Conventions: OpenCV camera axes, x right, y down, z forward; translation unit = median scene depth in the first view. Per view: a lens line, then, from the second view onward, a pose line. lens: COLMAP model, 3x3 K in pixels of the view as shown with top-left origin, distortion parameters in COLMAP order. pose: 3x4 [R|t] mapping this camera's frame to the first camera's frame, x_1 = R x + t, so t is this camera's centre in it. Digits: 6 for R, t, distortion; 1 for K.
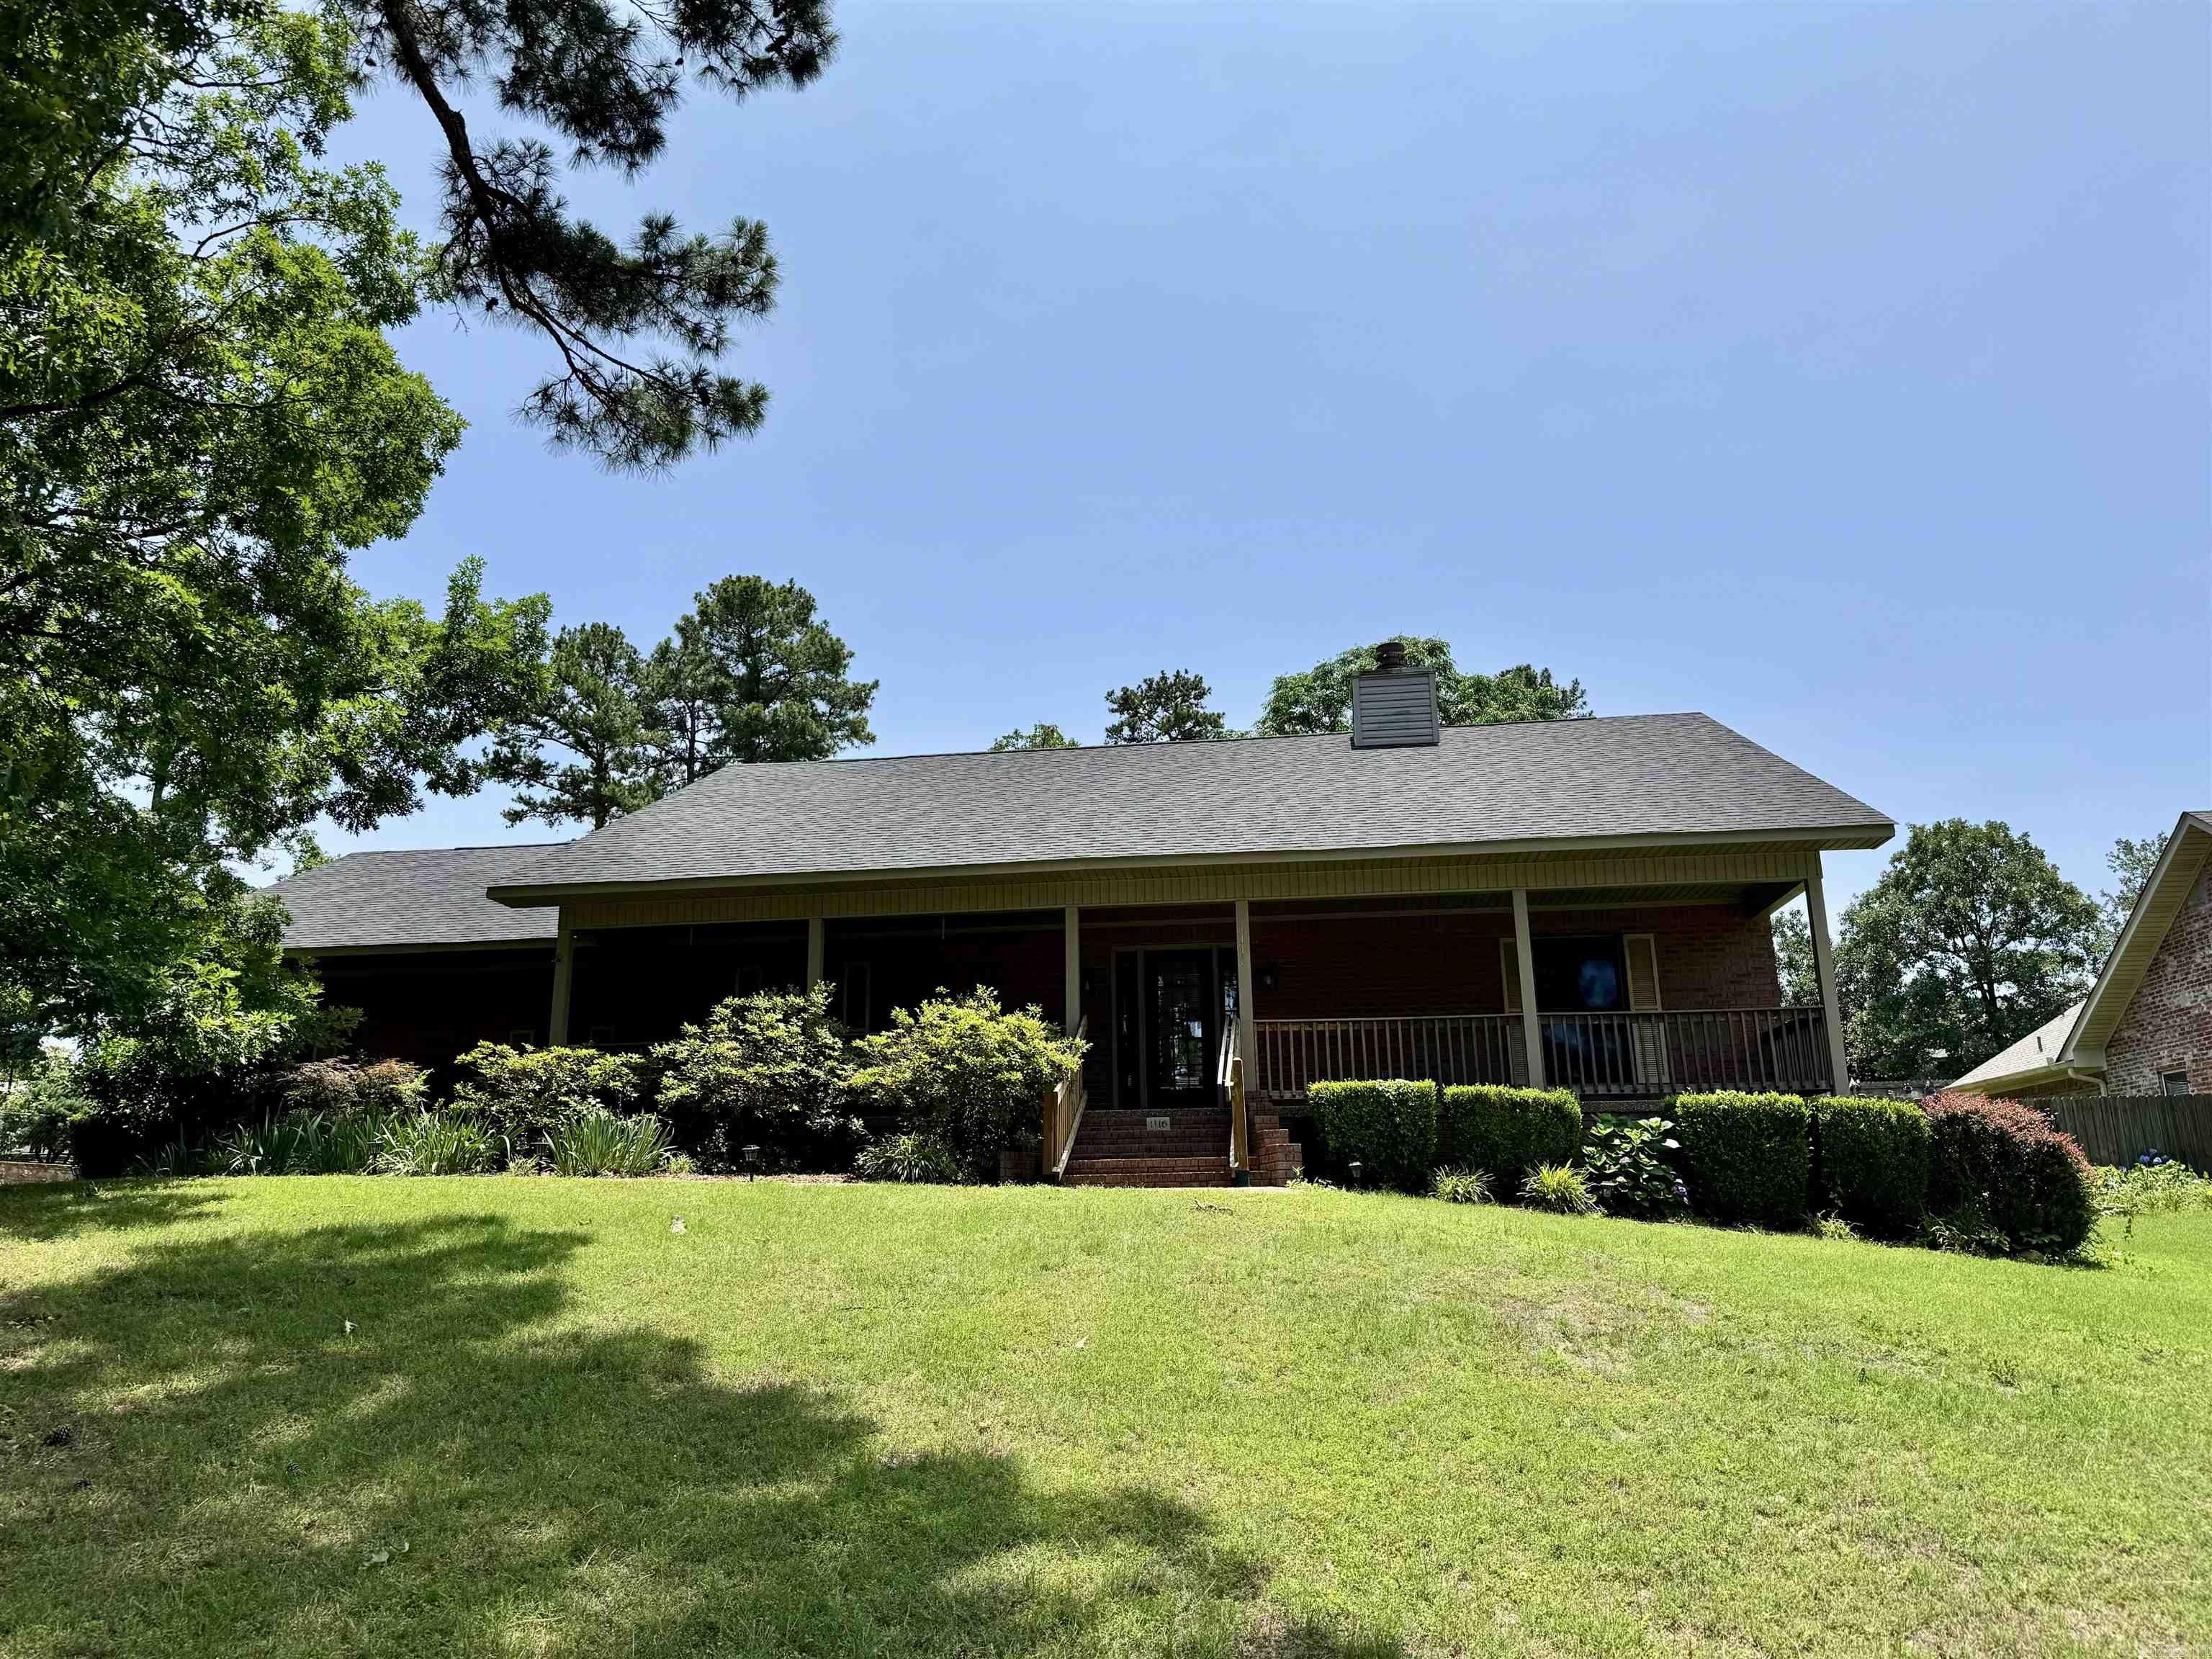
lens RADIAL K [[1612.6, 0, 1102.1], [0, 1612.6, 807.5], [0, 0, 1]] dist [0.052266, -0.044013]
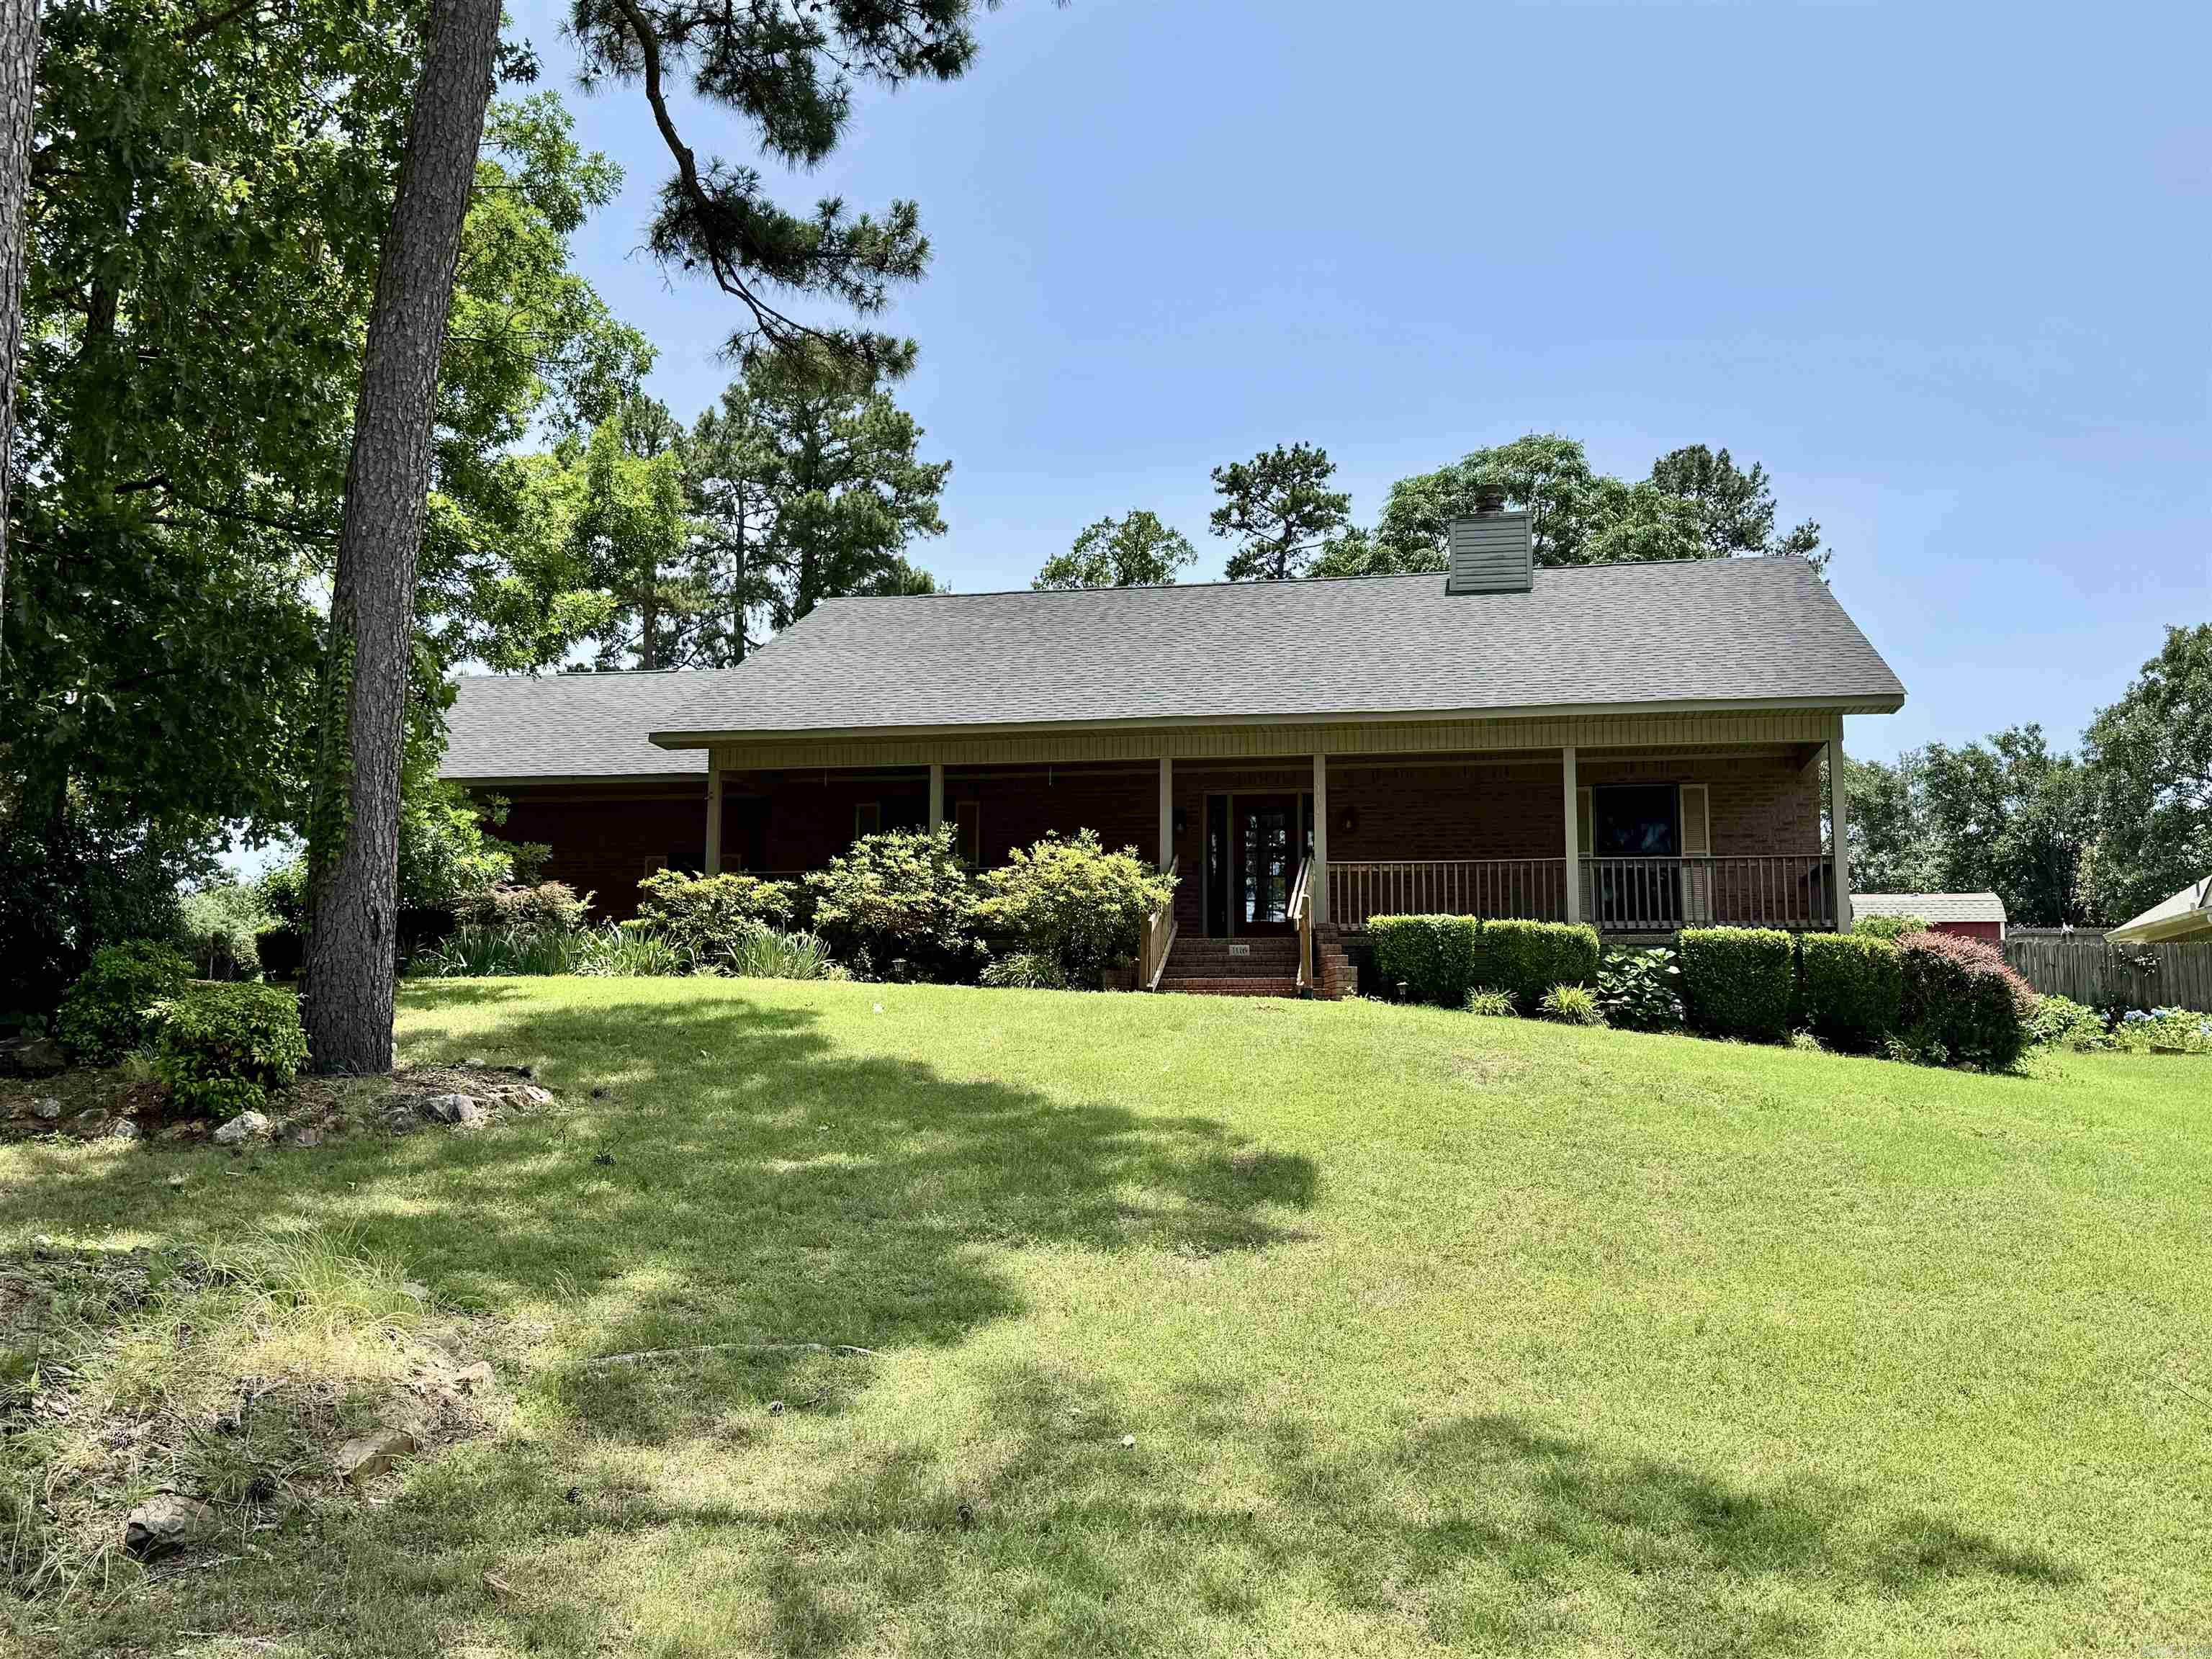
lens RADIAL K [[2044.0, 0, 1104.5], [0, 2044.0, 826.5], [0, 0, 1]] dist [-0.059661, 0.000000]
pose [[0.998635, 0.013784, -0.050385, 0.011279], [-0.007482, 0.992355, 0.123188, -0.069258], [0.051698, -0.122643, 0.991103, -0.432527]]
